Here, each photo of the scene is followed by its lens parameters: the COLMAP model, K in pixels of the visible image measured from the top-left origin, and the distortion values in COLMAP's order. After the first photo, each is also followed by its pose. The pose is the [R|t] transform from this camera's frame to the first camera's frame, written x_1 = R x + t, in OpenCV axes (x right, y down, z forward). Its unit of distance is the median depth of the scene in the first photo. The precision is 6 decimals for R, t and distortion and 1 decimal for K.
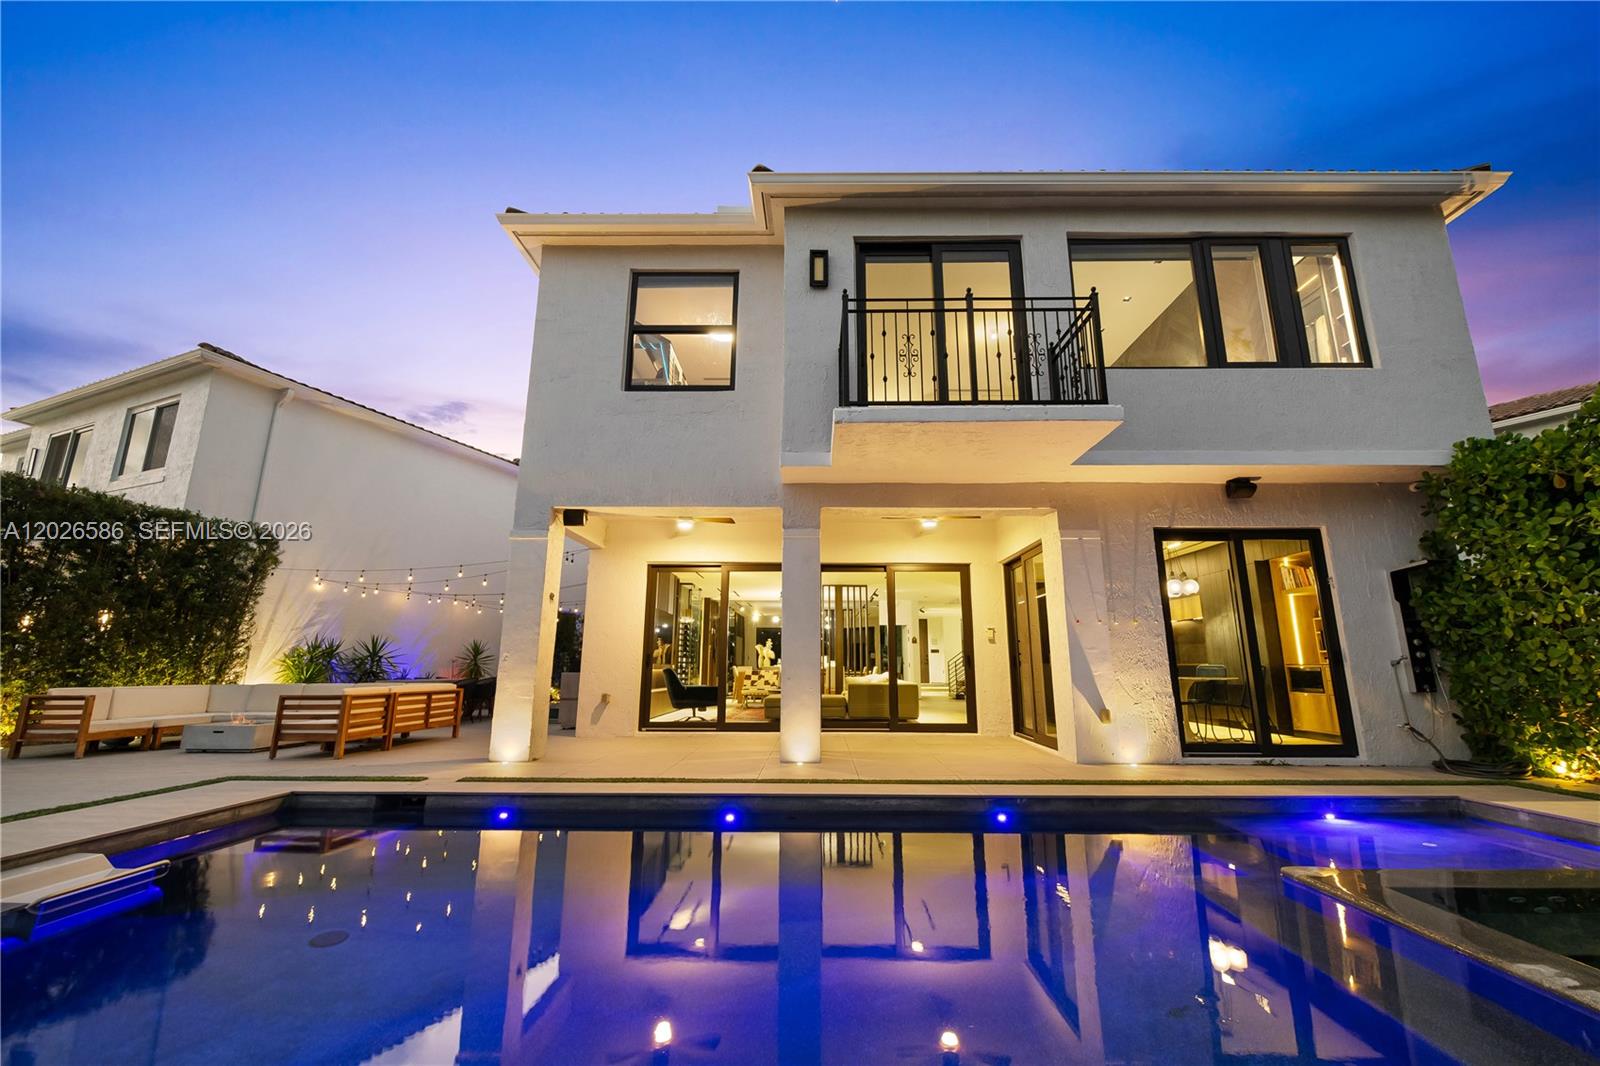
lens RADIAL K [[631.4, 0, 810.2], [0, 631.4, 530.8], [0, 0, 1]] dist [0.003105, -0.003834]
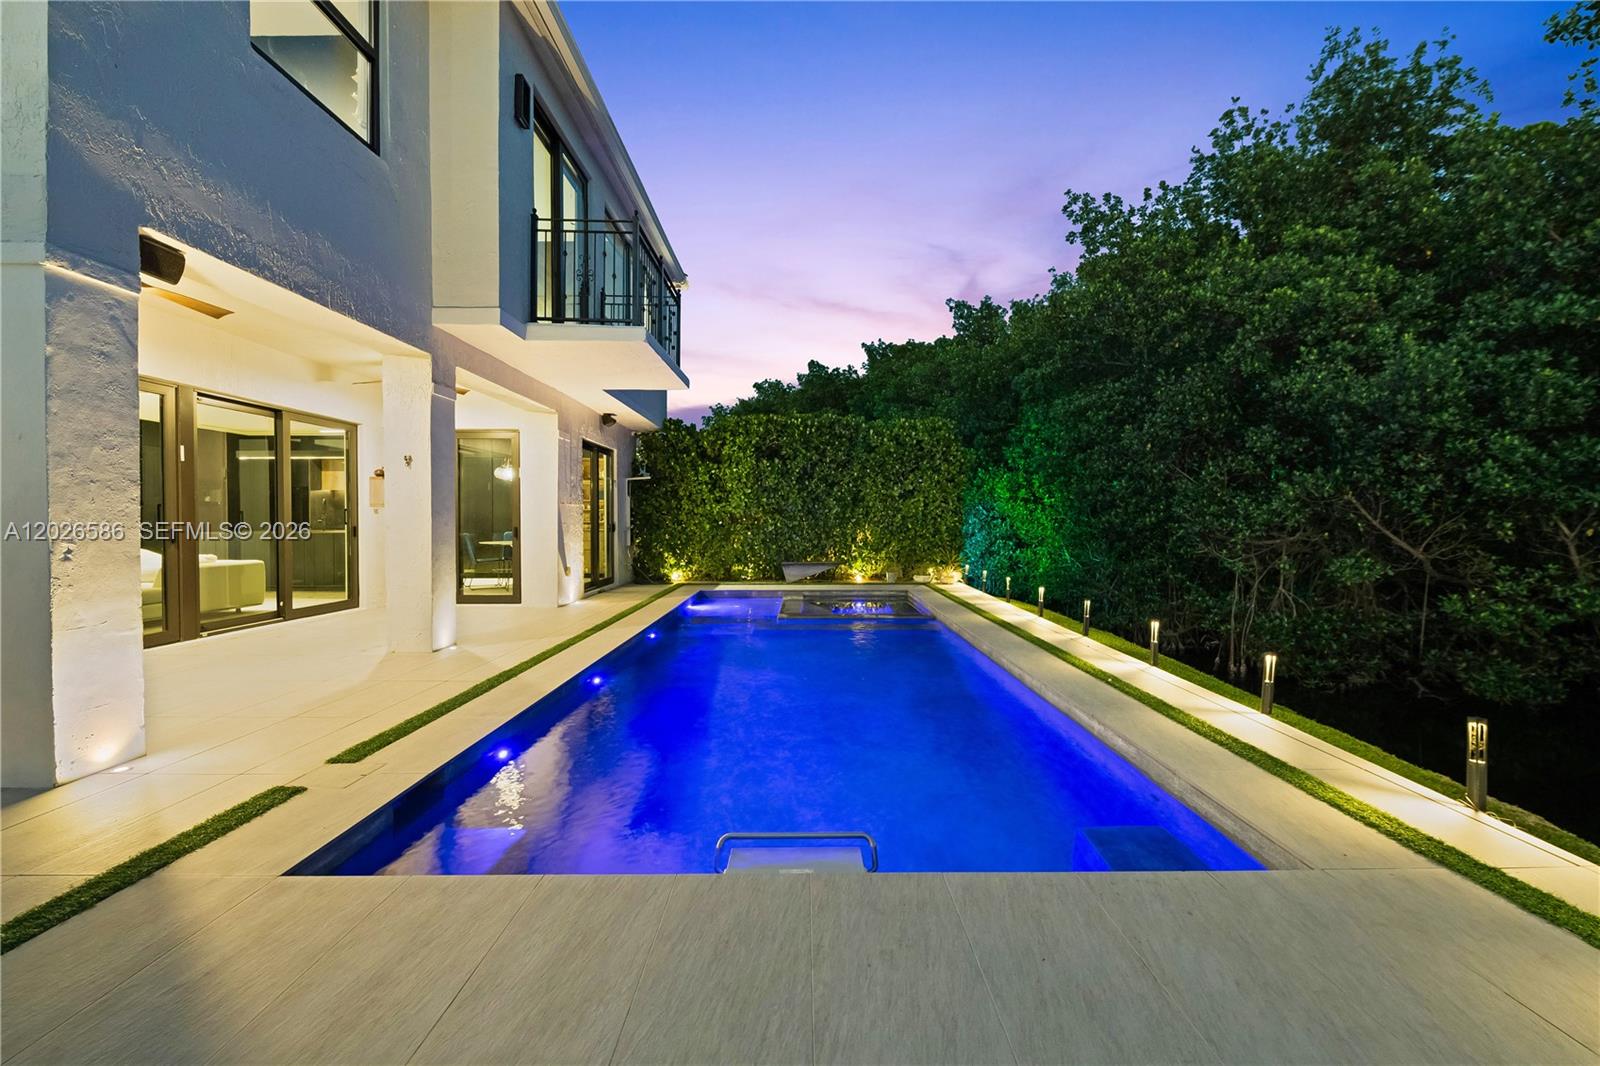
lens RADIAL K [[656.1, 0, 806.9], [0, 656.1, 529.4], [0, 0, 1]] dist [0.001080, -0.001326]
pose [[-0.012009, -0.016366, 0.999794, -0.906449], [-0.211544, 0.977276, 0.013457, 0.069146], [-0.977295, -0.211339, -0.015198, 0.502949]]
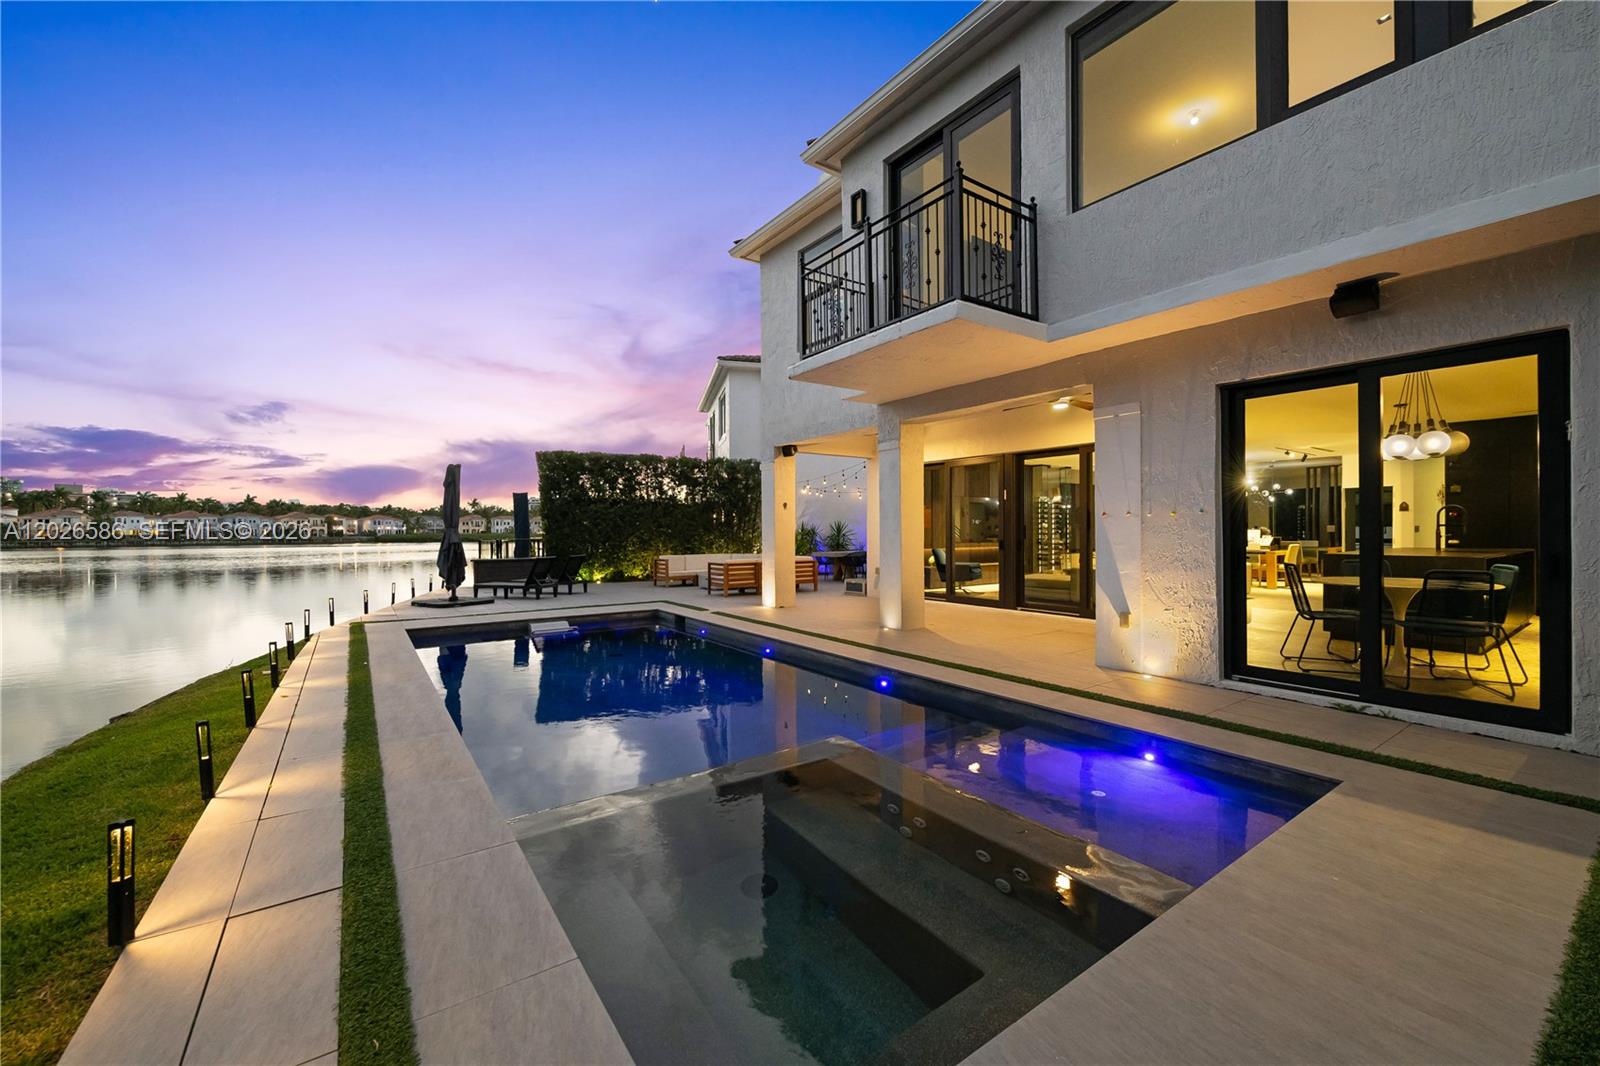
lens RADIAL K [[631.4, 0, 808.3], [0, 631.4, 532.8], [0, 0, 1]] dist [0.003105, -0.003834]
pose [[0.595027, -0.002173, -0.803703, 0.852156], [0.176435, 0.975956, 0.127987, -0.015608], [0.784100, -0.217957, 0.581103, 0.154285]]
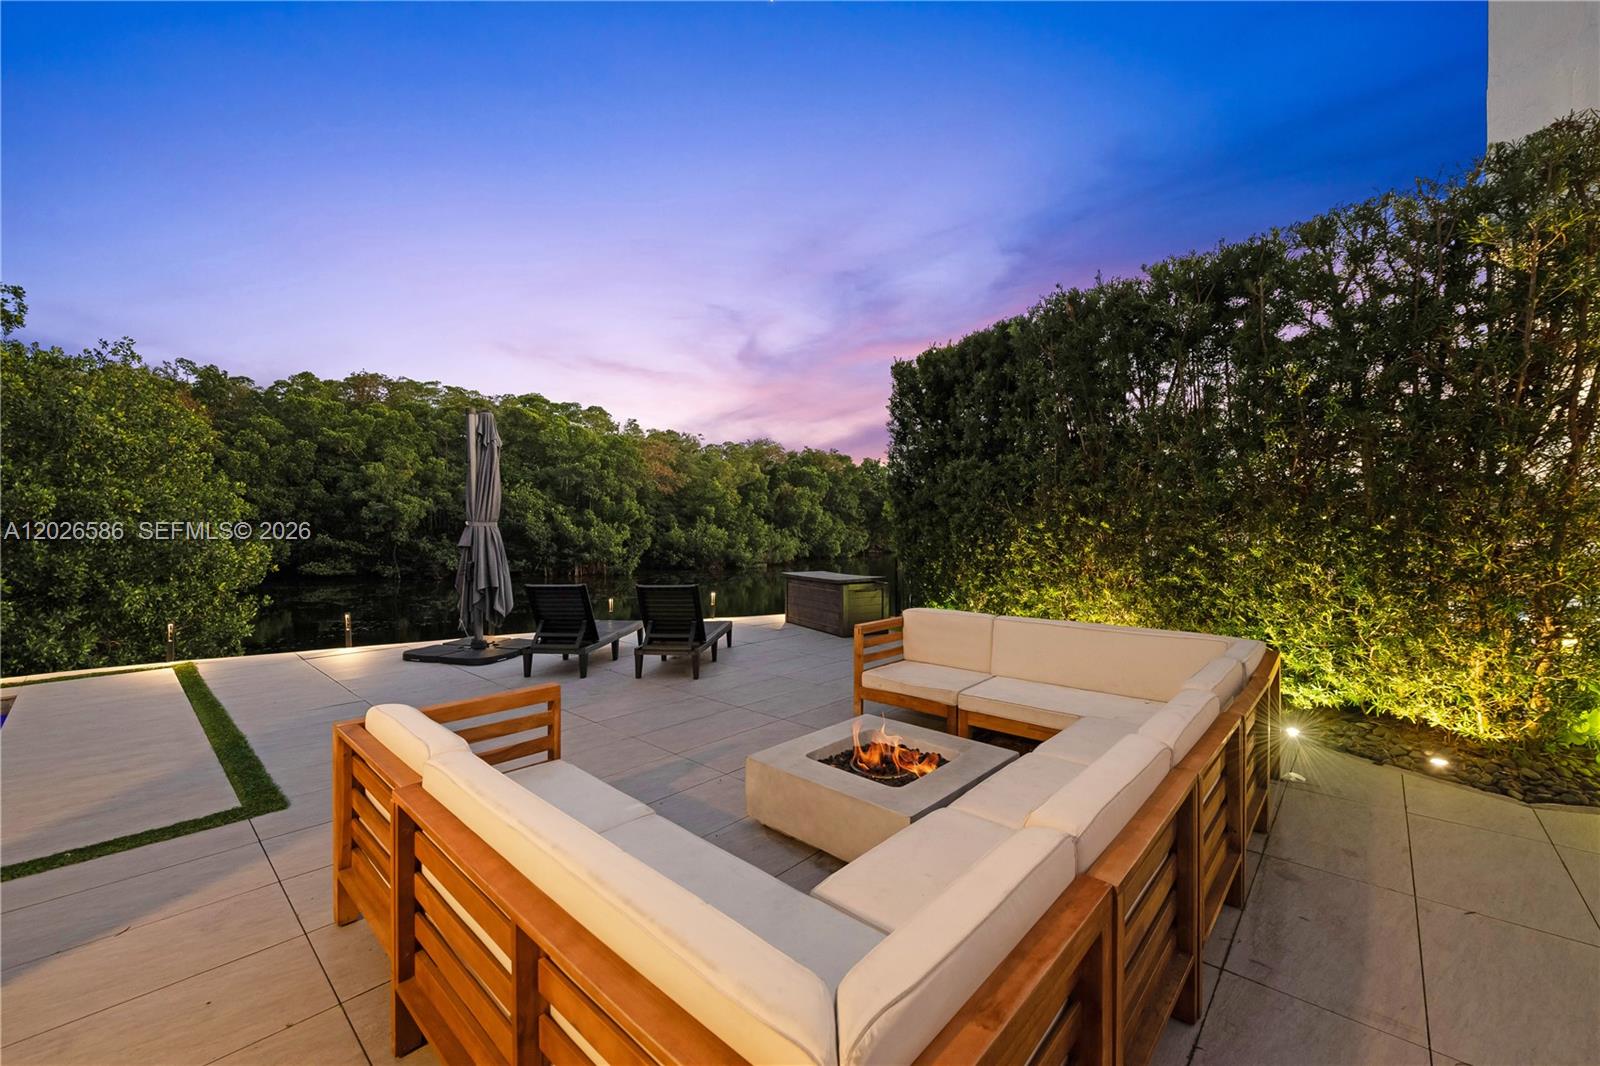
lens RADIAL K [[631.4, 0, 807.8], [0, 631.4, 534.3], [0, 0, 1]] dist [0.003105, -0.003834]
pose [[-0.662146, 0.012107, -0.749277, -0.646033], [0.163048, 0.978243, -0.128281, 0.243986], [0.731422, -0.207109, -0.649714, 1.376028]]
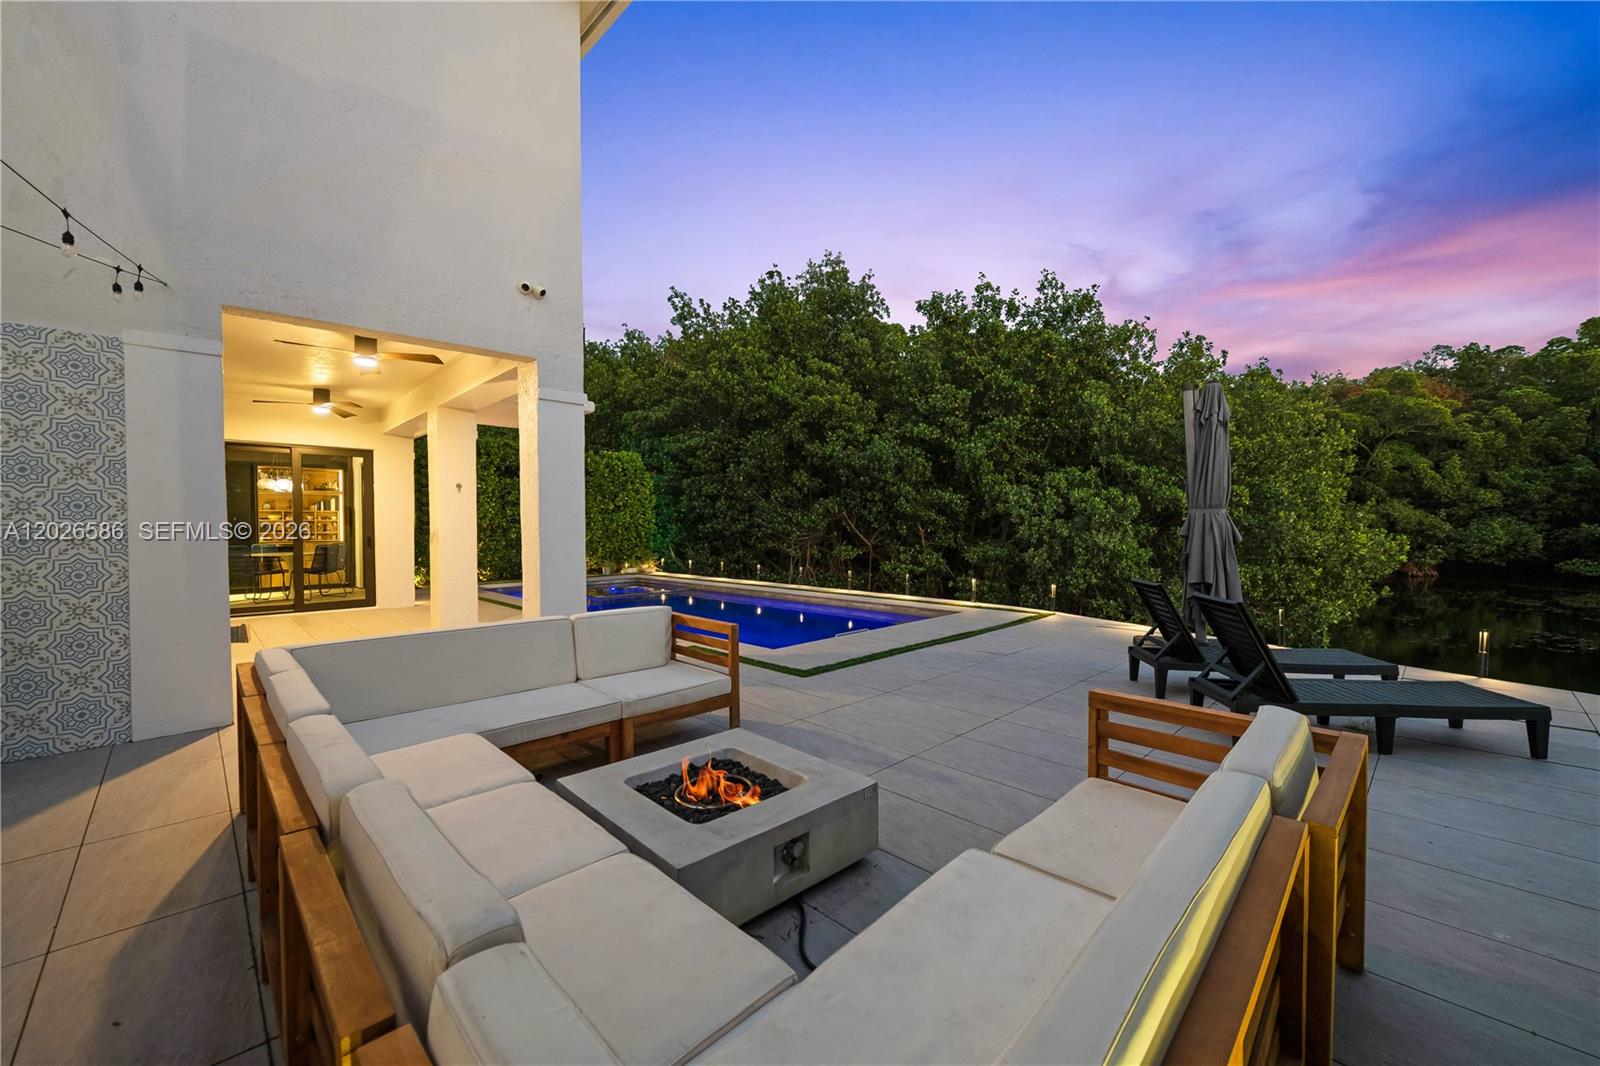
lens RADIAL K [[631.4, 0, 806.7], [0, 631.4, 532.3], [0, 0, 1]] dist [0.003105, -0.003834]
pose [[-0.703390, -0.004771, 0.710788, -1.266449], [-0.143349, 0.980383, -0.135276, 0.245208], [-0.696200, -0.197042, -0.690276, 1.347897]]
